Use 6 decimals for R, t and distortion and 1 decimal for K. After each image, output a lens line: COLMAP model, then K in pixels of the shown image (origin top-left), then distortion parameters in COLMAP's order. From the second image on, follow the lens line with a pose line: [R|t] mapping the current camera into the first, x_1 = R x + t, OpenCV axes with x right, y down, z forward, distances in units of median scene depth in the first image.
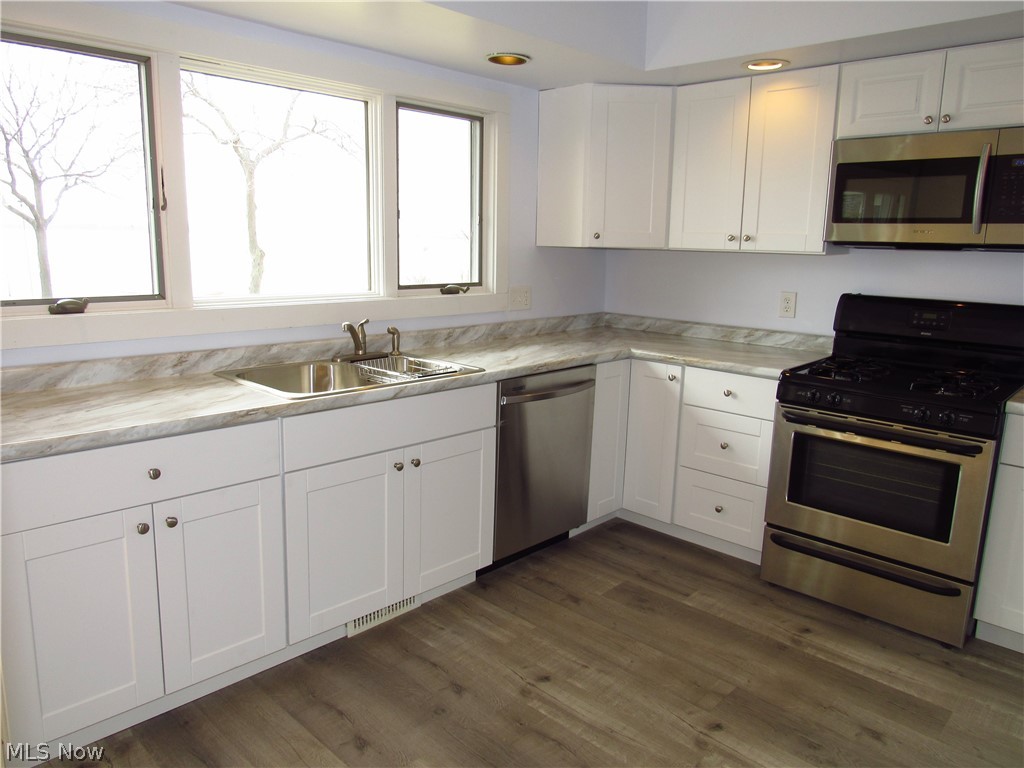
lens RADIAL K [[741.6, 0, 512.0], [0, 741.6, 384.0], [0, 0, 1]] dist [-0.023924, 0.010361]
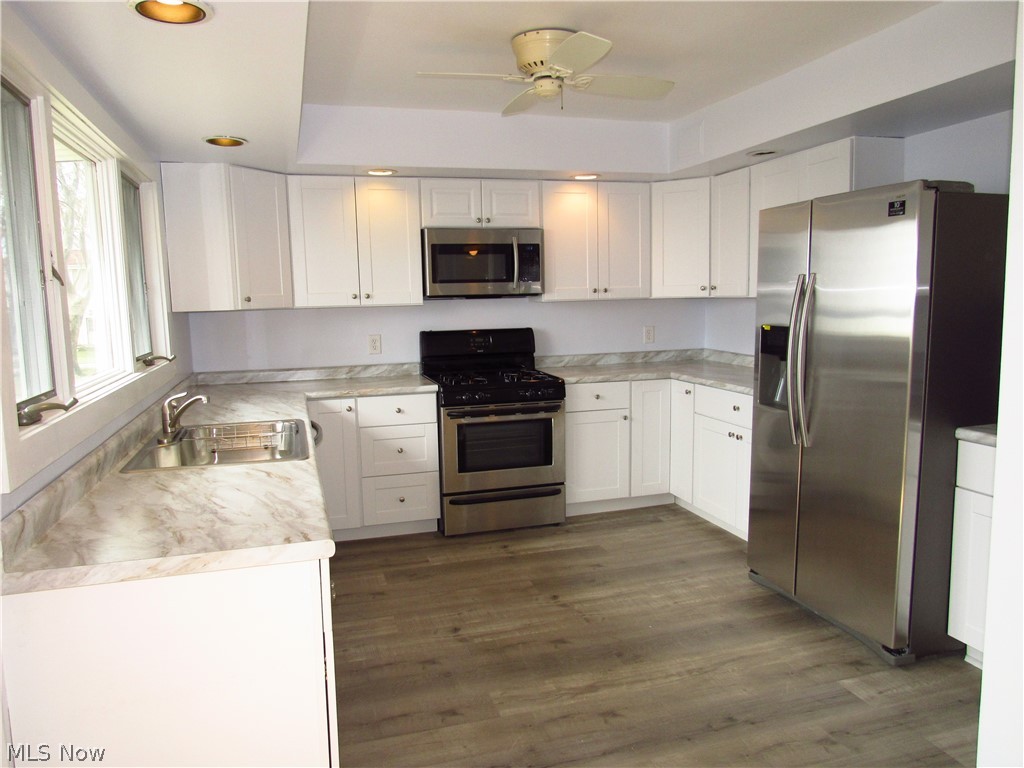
lens RADIAL K [[741.6, 0, 512.0], [0, 741.6, 384.0], [0, 0, 1]] dist [-0.023924, 0.010361]
pose [[0.478228, -0.133276, 0.868064, -0.880540], [0.200212, 0.978936, 0.039999, -0.053667], [-0.855110, 0.154668, 0.494838, 0.177671]]
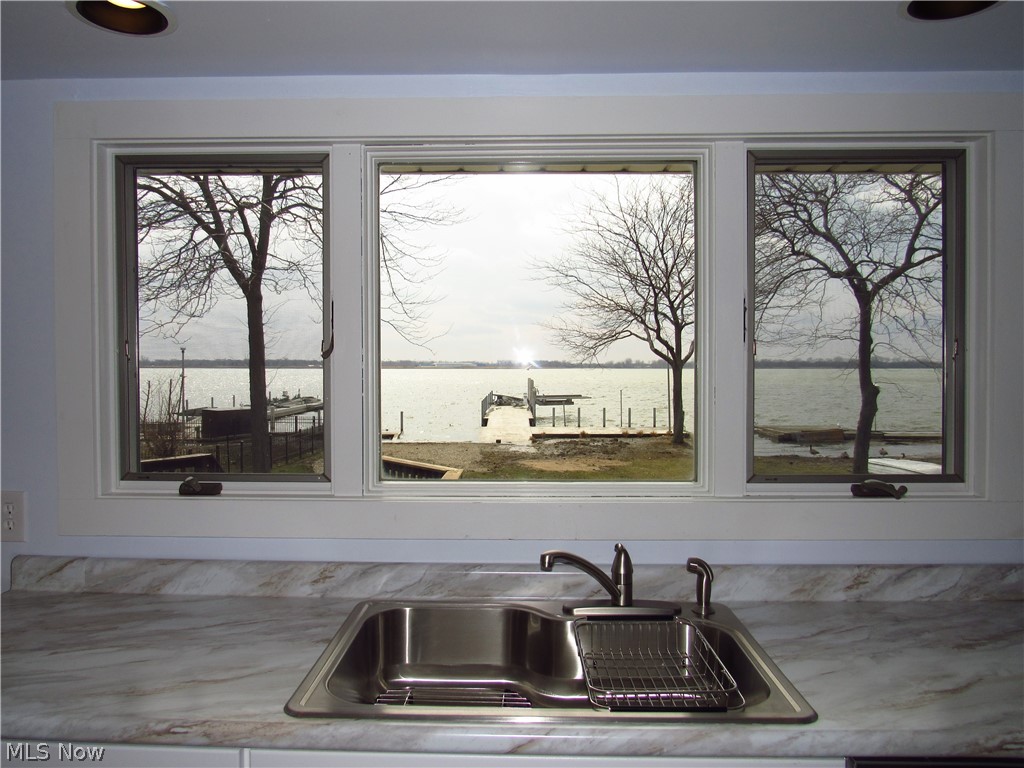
lens RADIAL K [[741.6, 0, 512.0], [0, 741.6, 384.0], [0, 0, 1]] dist [-0.023924, 0.010361]
pose [[0.675912, -0.006406, -0.736954, 0.059081], [-0.126193, 0.984188, -0.124296, -0.050624], [0.726098, 0.177012, 0.664416, 0.232294]]
